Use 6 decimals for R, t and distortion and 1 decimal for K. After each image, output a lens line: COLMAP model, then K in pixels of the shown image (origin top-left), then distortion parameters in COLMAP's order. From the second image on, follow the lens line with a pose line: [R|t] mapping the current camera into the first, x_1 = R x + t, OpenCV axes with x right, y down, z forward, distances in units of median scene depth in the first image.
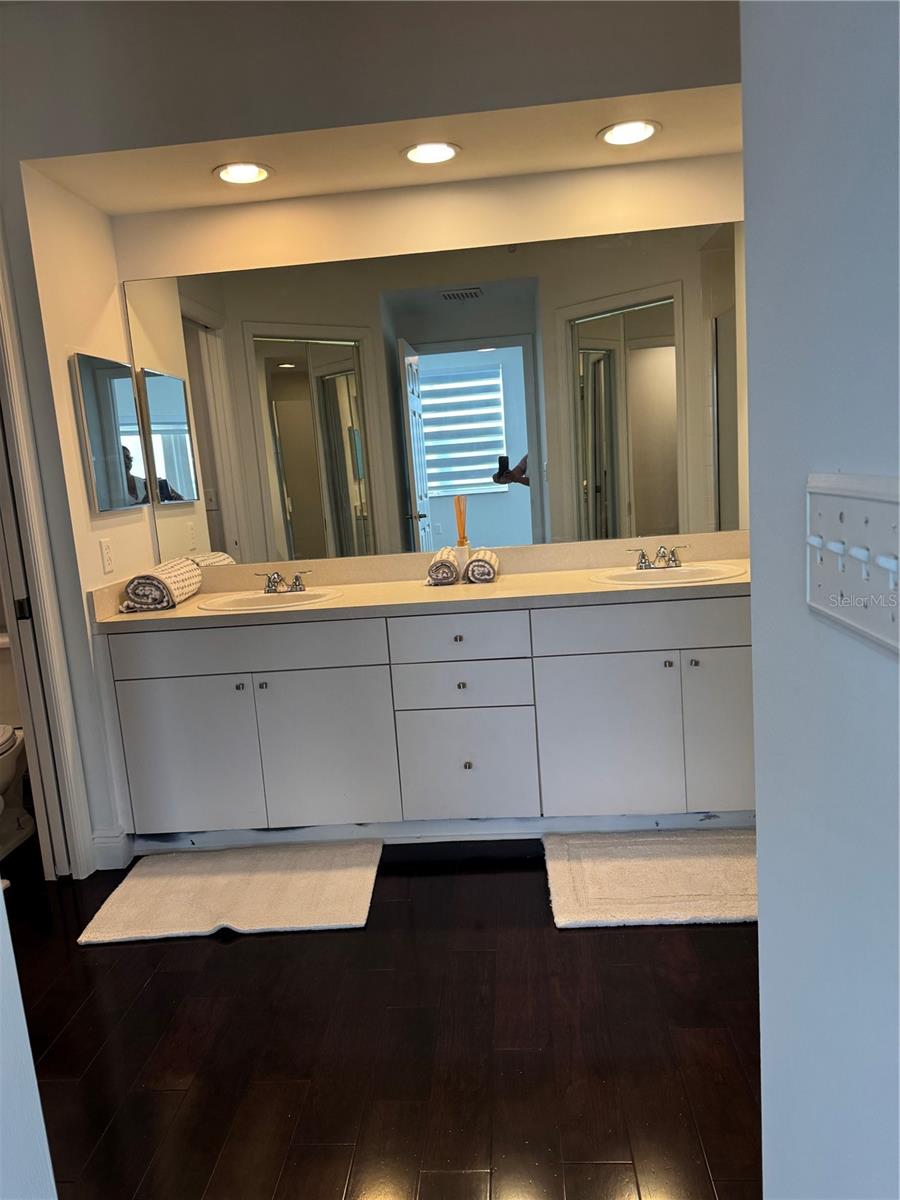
lens RADIAL K [[860.6, 0, 450.0], [0, 860.6, 600.0], [0, 0, 1]] dist [0.055619, -0.002321]
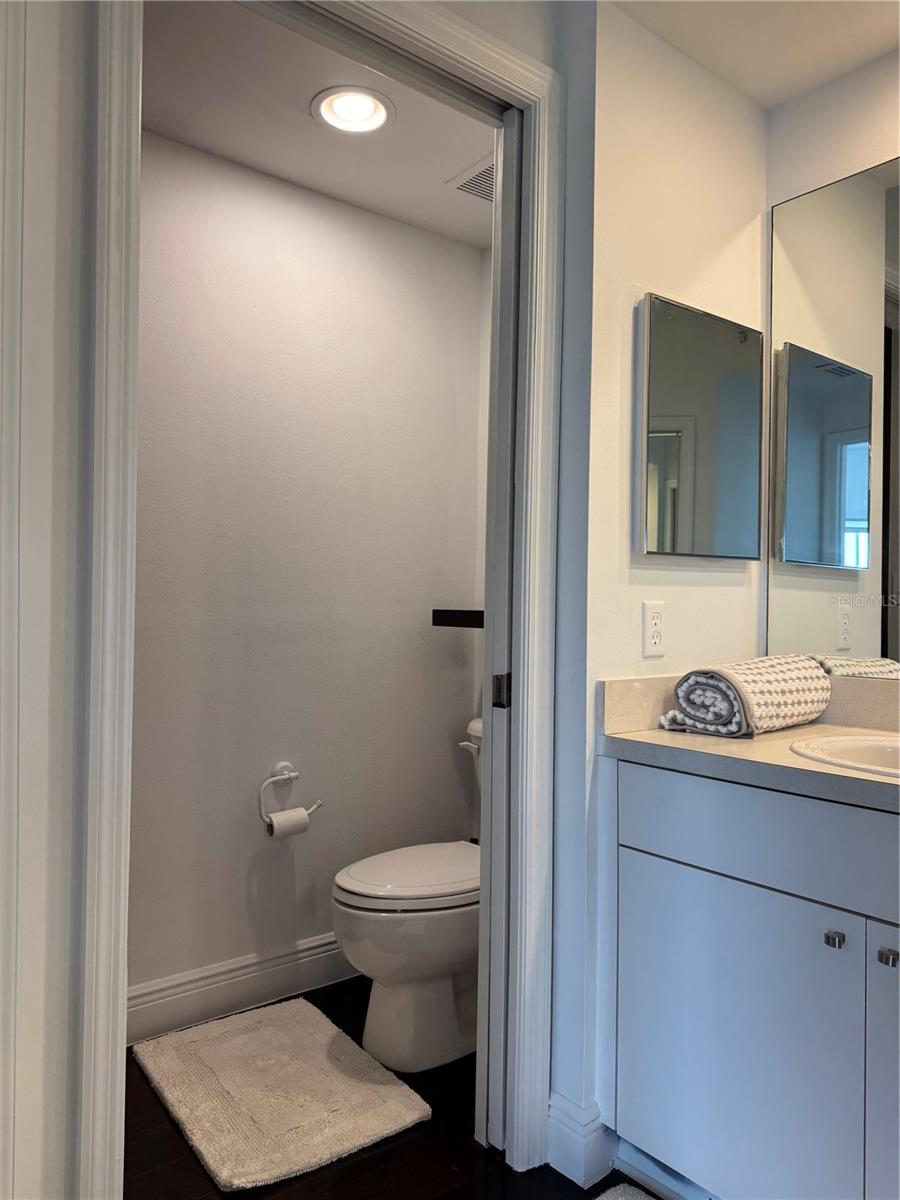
lens RADIAL K [[846.0, 0, 445.2], [0, 846.0, 599.6], [0, 0, 1]] dist [0.044548, -0.074384]
pose [[0.670082, 0.076465, -0.738338, -0.062066], [-0.179632, 0.981819, -0.061344, -0.009035], [0.720224, 0.173735, 0.671635, 0.496418]]
